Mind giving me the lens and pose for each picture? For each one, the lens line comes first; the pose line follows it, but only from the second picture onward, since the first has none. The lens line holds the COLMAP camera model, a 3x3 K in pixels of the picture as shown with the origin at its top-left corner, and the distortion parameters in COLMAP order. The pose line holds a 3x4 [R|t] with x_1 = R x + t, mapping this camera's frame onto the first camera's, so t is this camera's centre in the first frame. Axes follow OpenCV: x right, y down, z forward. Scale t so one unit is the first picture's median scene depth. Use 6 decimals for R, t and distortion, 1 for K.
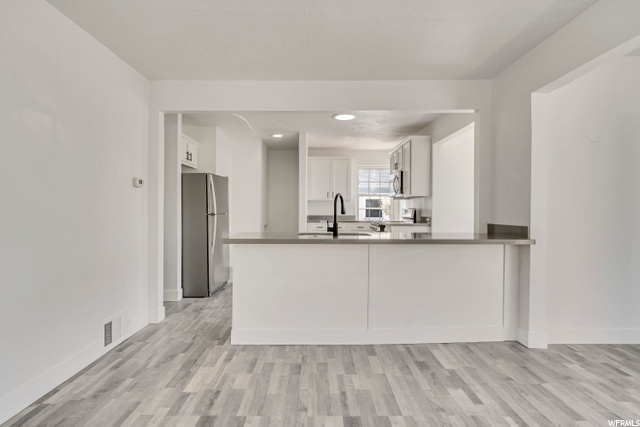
lens RADIAL K [[343.7, 0, 317.3], [0, 343.7, 209.5], [0, 0, 1]] dist [0.007972, -0.000038]
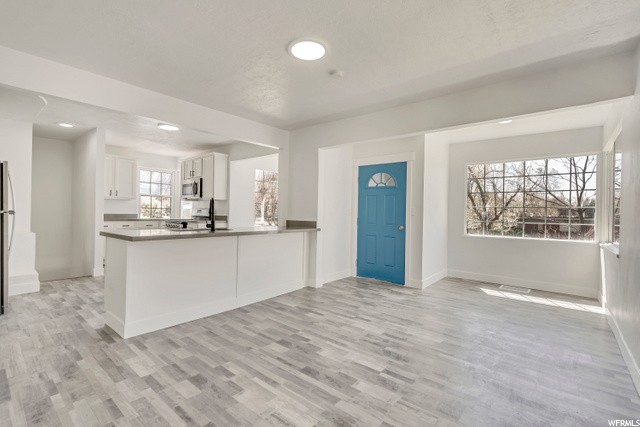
lens RADIAL K [[294.8, 0, 317.8], [0, 294.8, 213.2], [0, 0, 1]] dist [0.001552, 0.000490]
pose [[0.652199, 0.007290, 0.758013, -0.559323], [-0.018913, 0.999799, 0.006657, -0.004603], [-0.757812, -0.018678, 0.652205, -0.016134]]
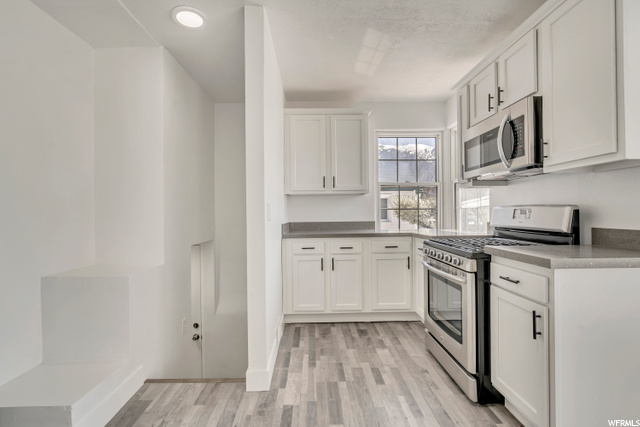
lens RADIAL K [[294.8, 0, 314.9], [0, 294.8, 211.0], [0, 0, 1]] dist [0.001552, 0.000490]
pose [[0.999905, -0.013262, 0.003691, 0.039211], [0.013266, 0.999911, -0.001249, 0.000146], [-0.003675, 0.001298, 0.999992, 1.397758]]
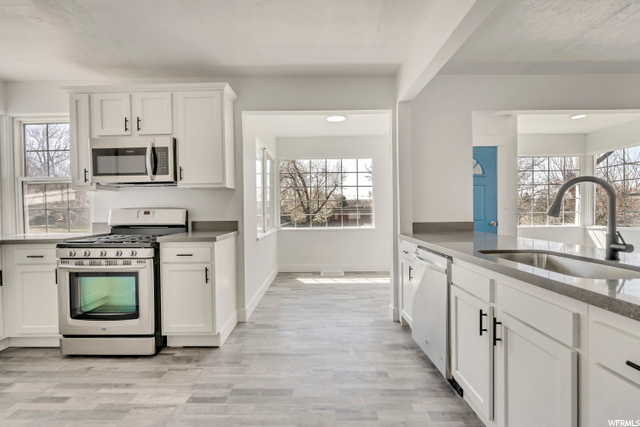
lens RADIAL K [[318.0, 0, 318.4], [0, 318.0, 207.8], [0, 0, 1]] dist [-0.005223, -0.001092]
pose [[-0.006170, -0.000909, 0.999981, -0.504056], [0.008286, 0.999965, 0.000960, -0.003951], [-0.999947, 0.008292, -0.006162, 1.549730]]
